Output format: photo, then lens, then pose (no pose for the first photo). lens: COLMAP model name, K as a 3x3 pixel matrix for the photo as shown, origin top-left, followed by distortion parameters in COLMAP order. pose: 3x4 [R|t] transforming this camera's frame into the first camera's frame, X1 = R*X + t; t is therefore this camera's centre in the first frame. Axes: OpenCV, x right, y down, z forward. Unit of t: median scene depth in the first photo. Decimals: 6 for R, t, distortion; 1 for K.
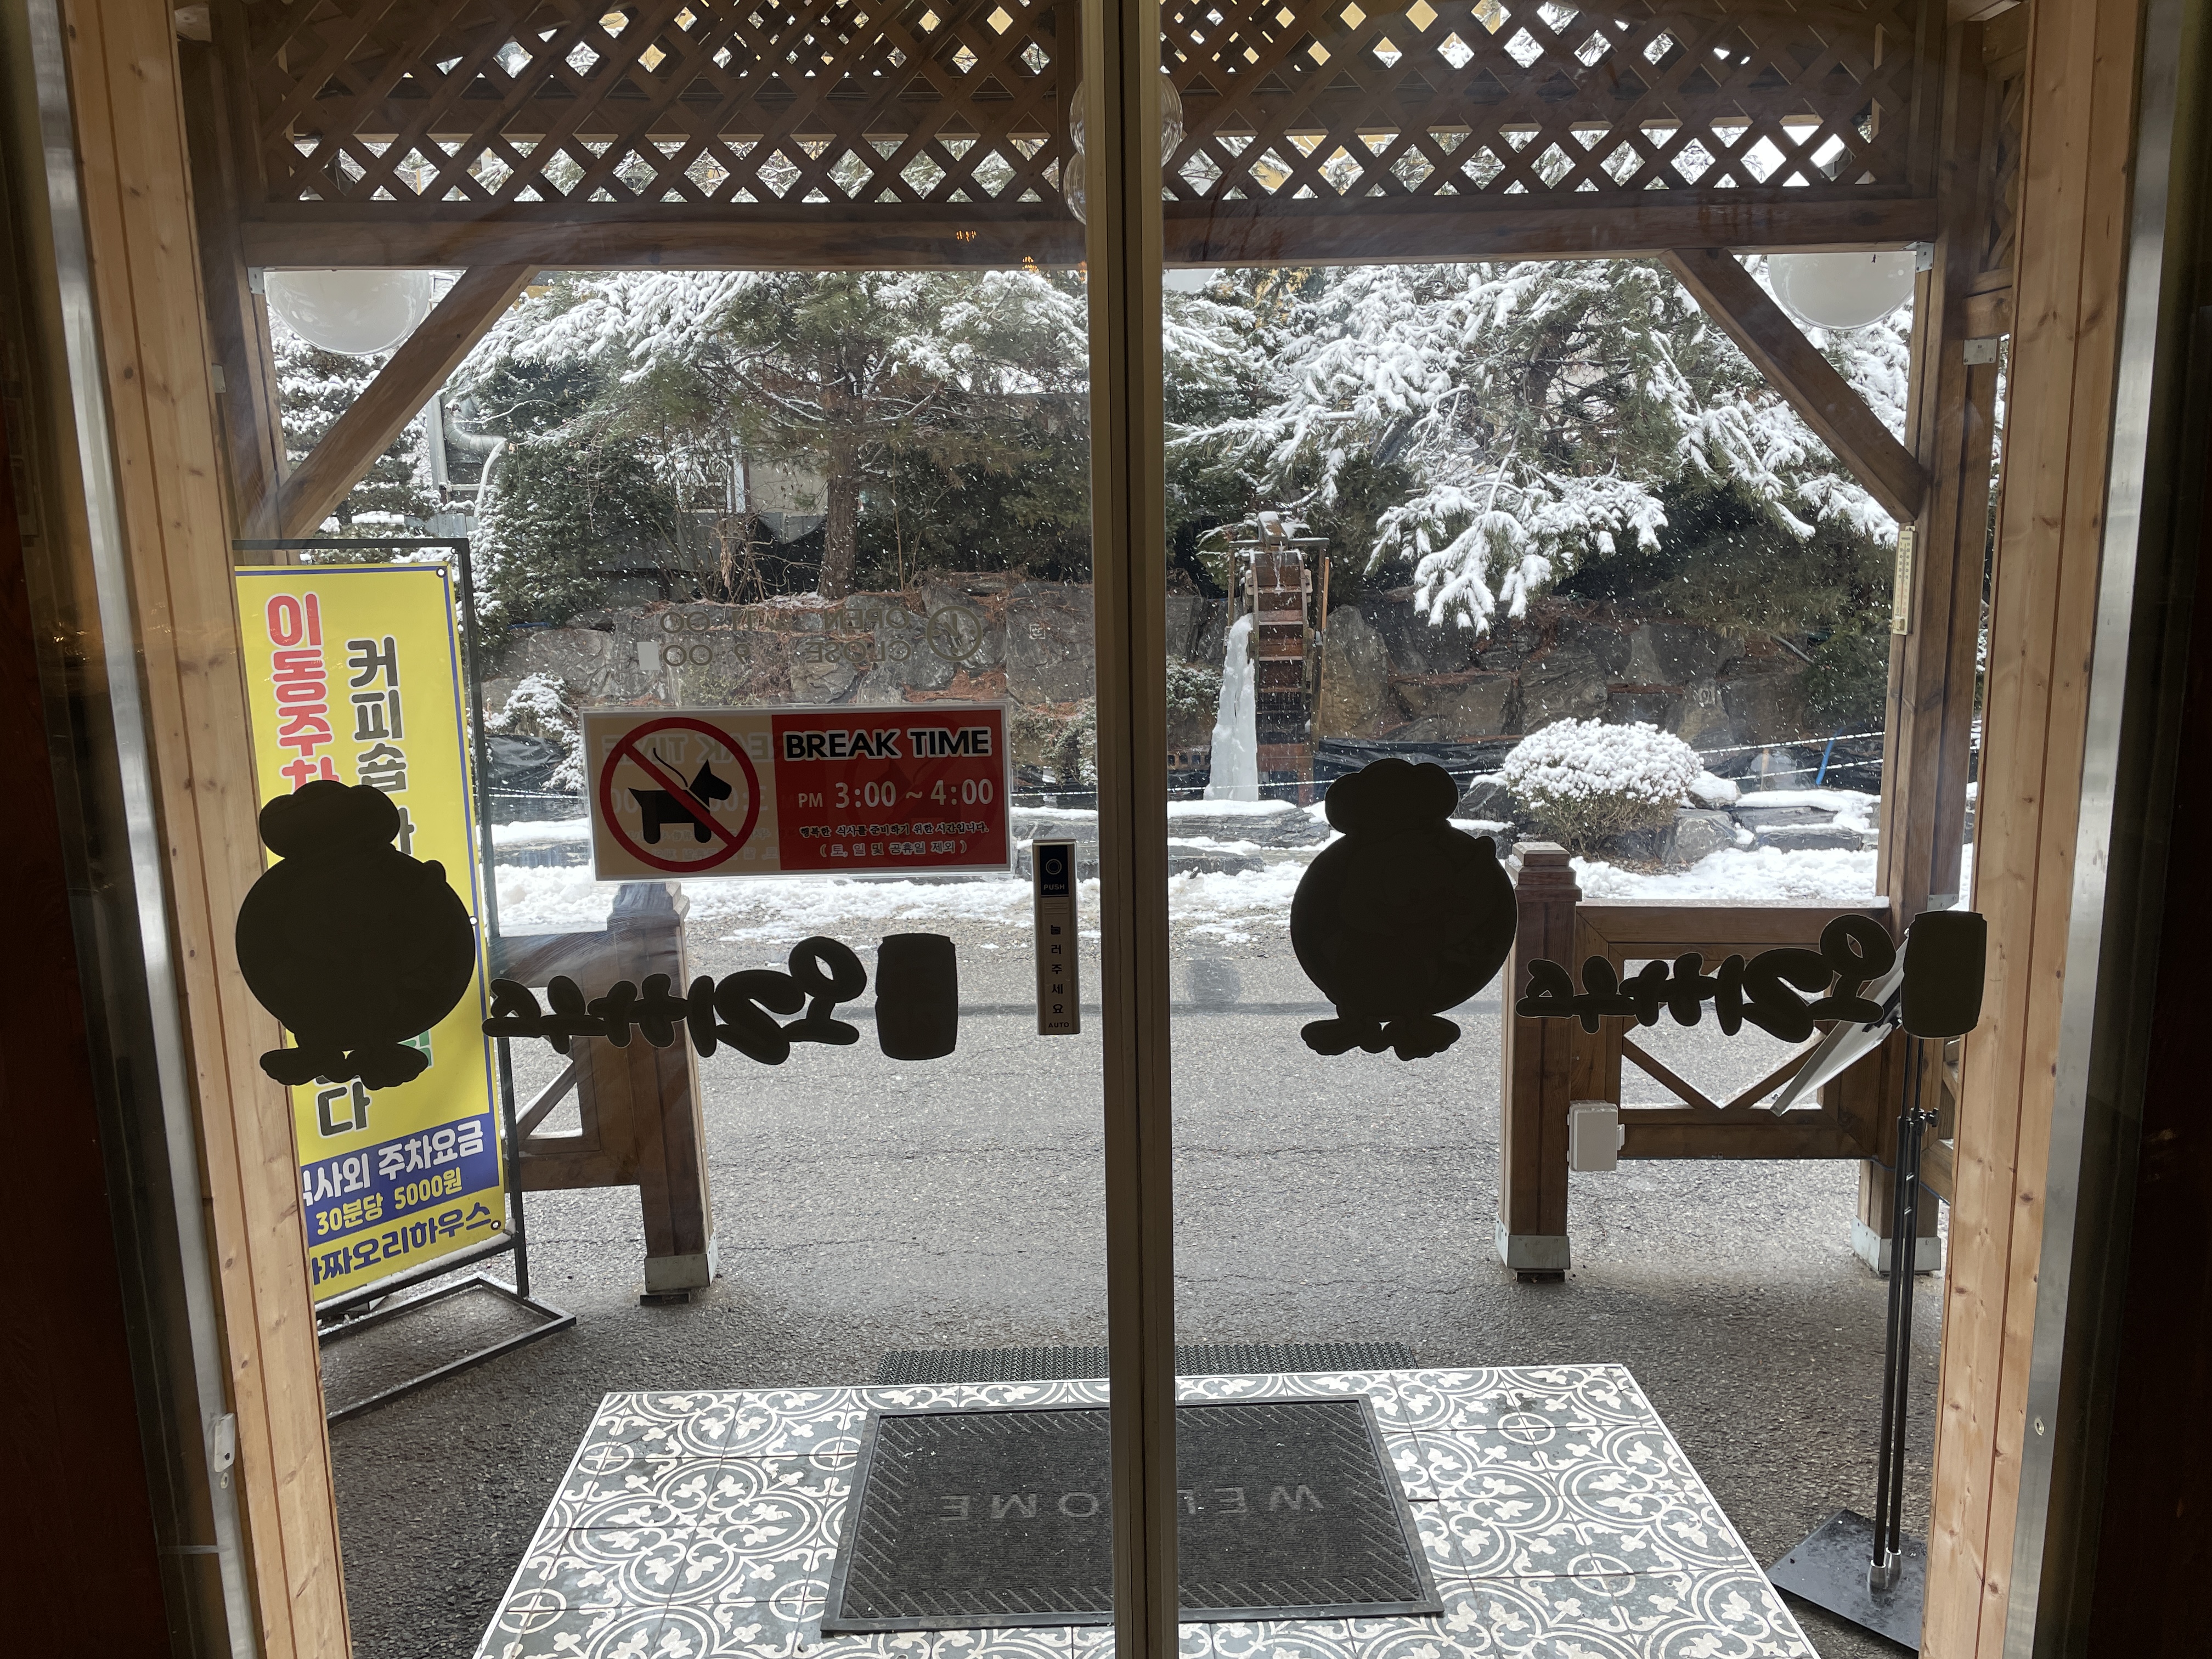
lens RADIAL K [[1682.2, 0, 1106.4], [0, 1682.2, 833.4], [0, 0, 1]] dist [-0.004317, -0.003901]
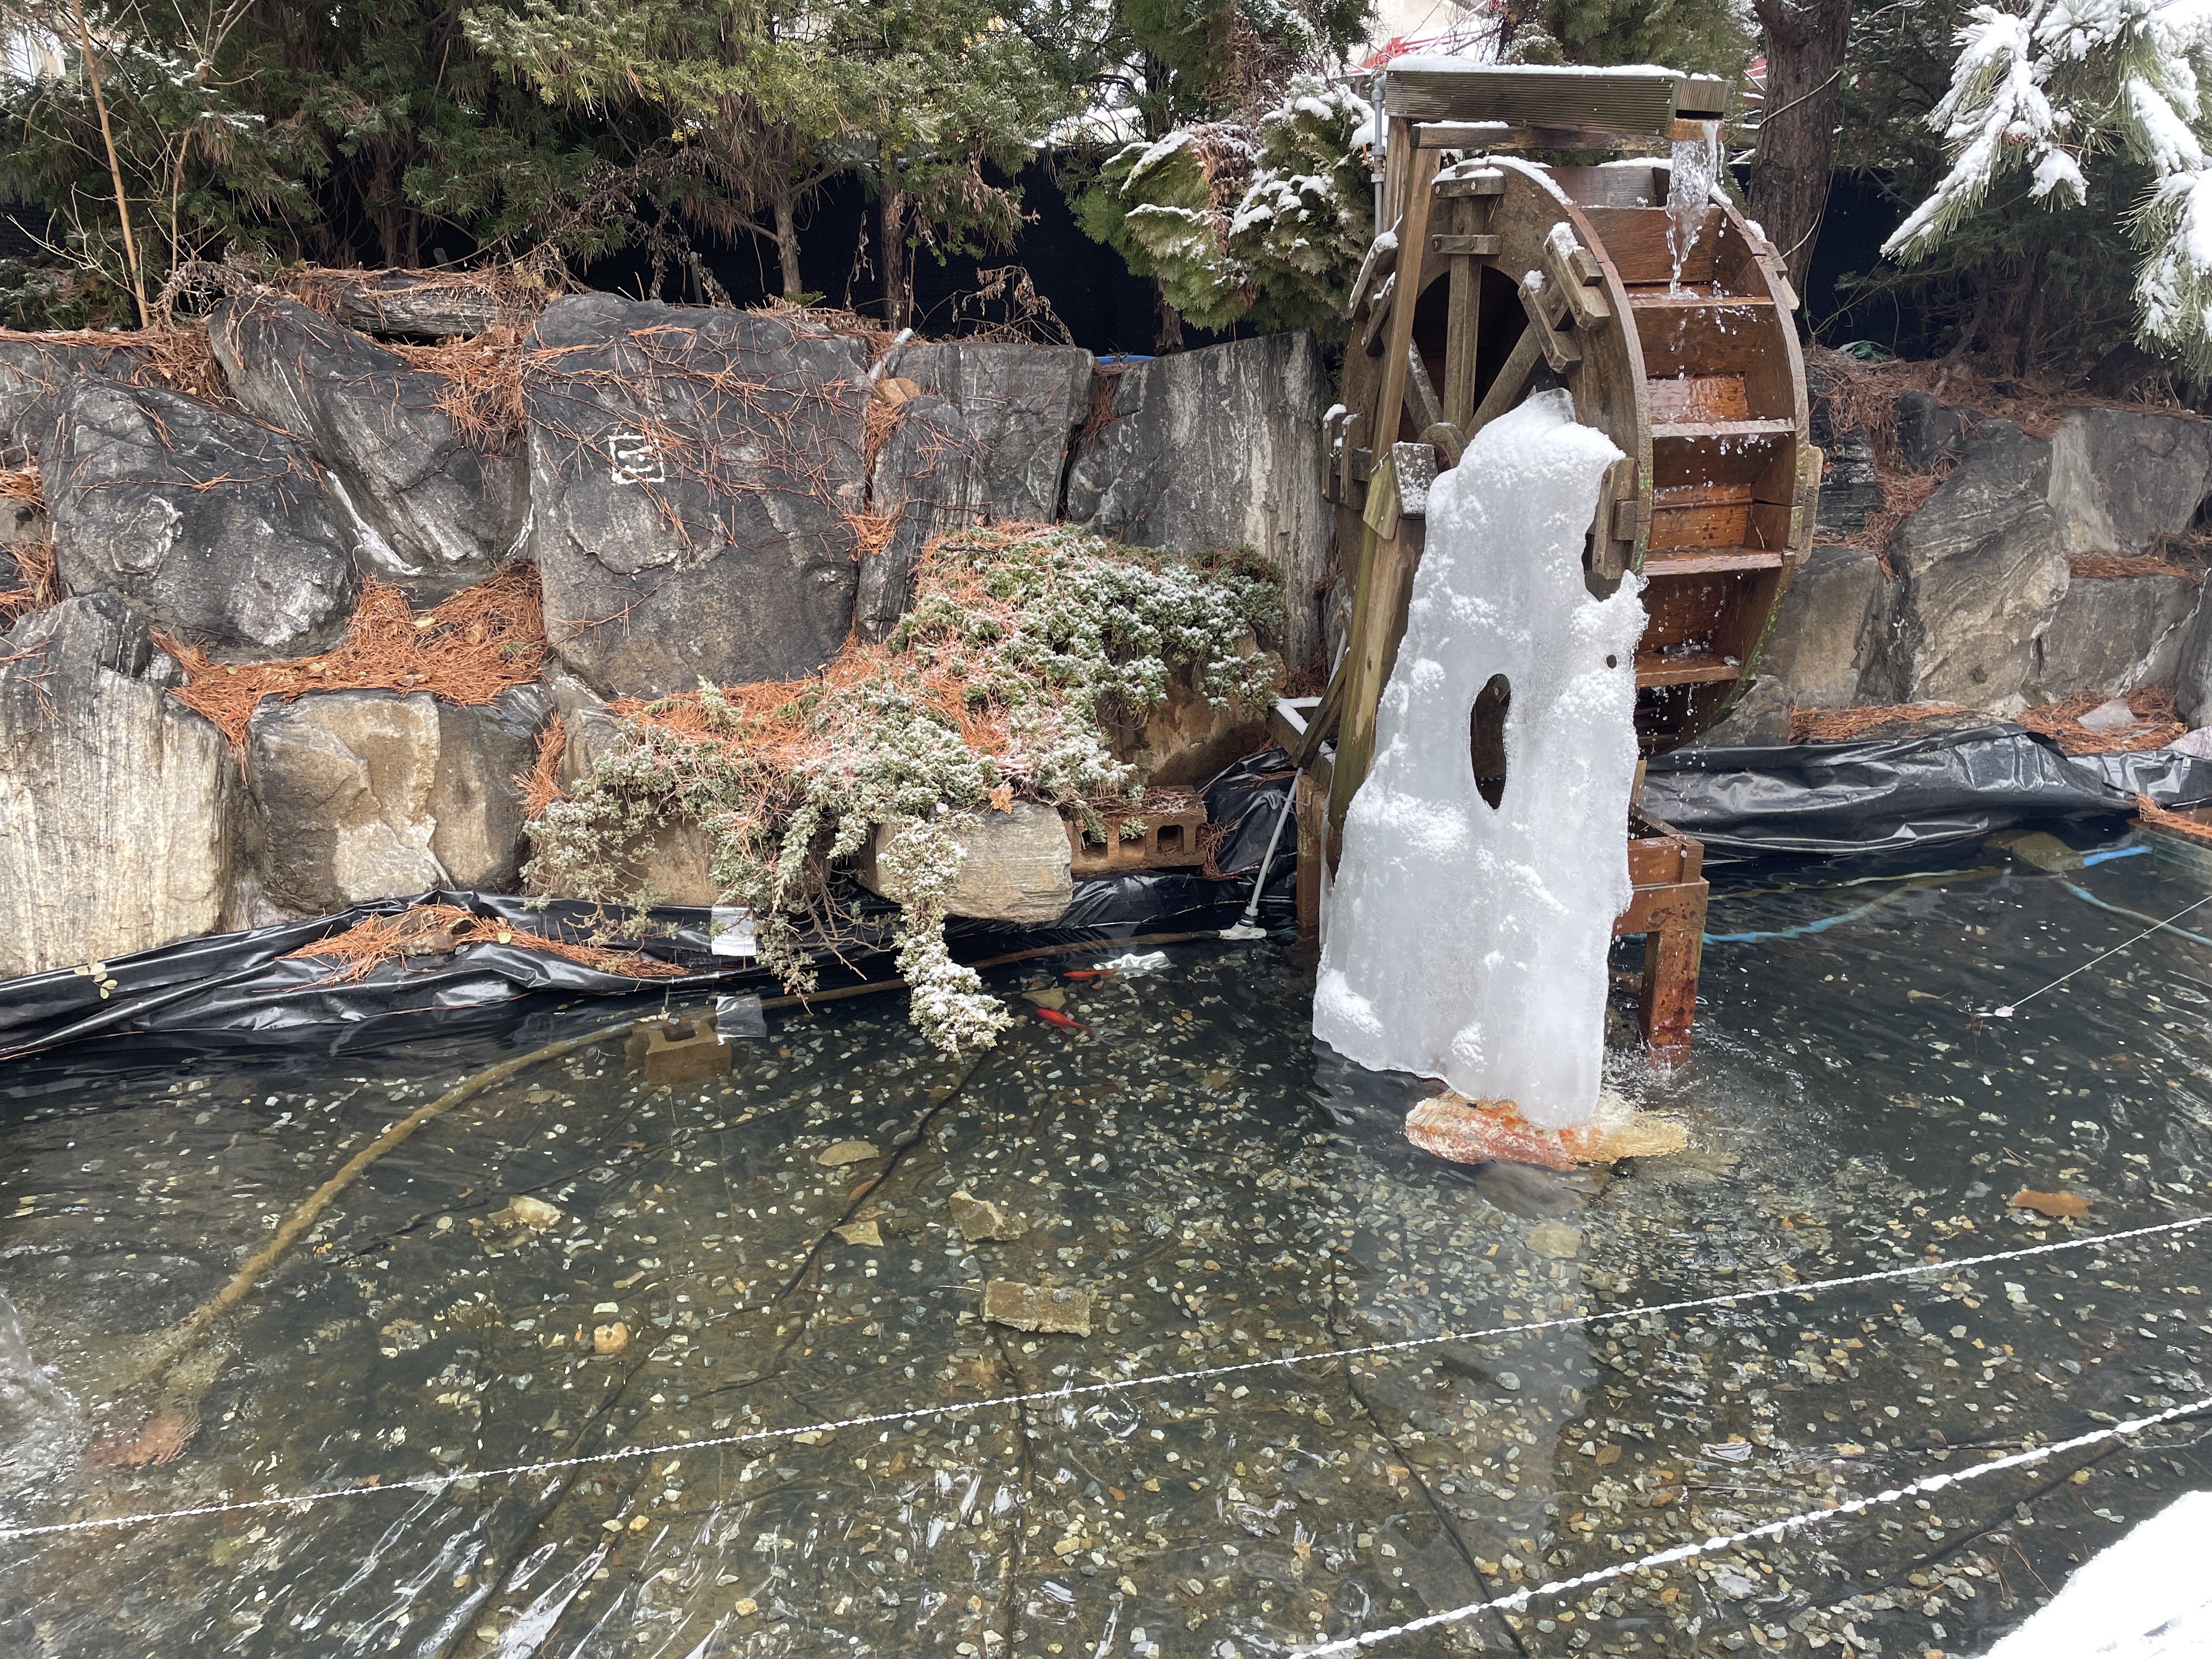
lens RADIAL K [[1682.2, 0, 1111.0], [0, 1682.2, 822.5], [0, 0, 1]] dist [-0.004317, -0.003901]
pose [[0.936328, -0.087846, 0.339961, -0.068468], [0.048797, 0.991358, 0.121768, -0.084509], [-0.347720, -0.097426, 0.932523, 0.654925]]
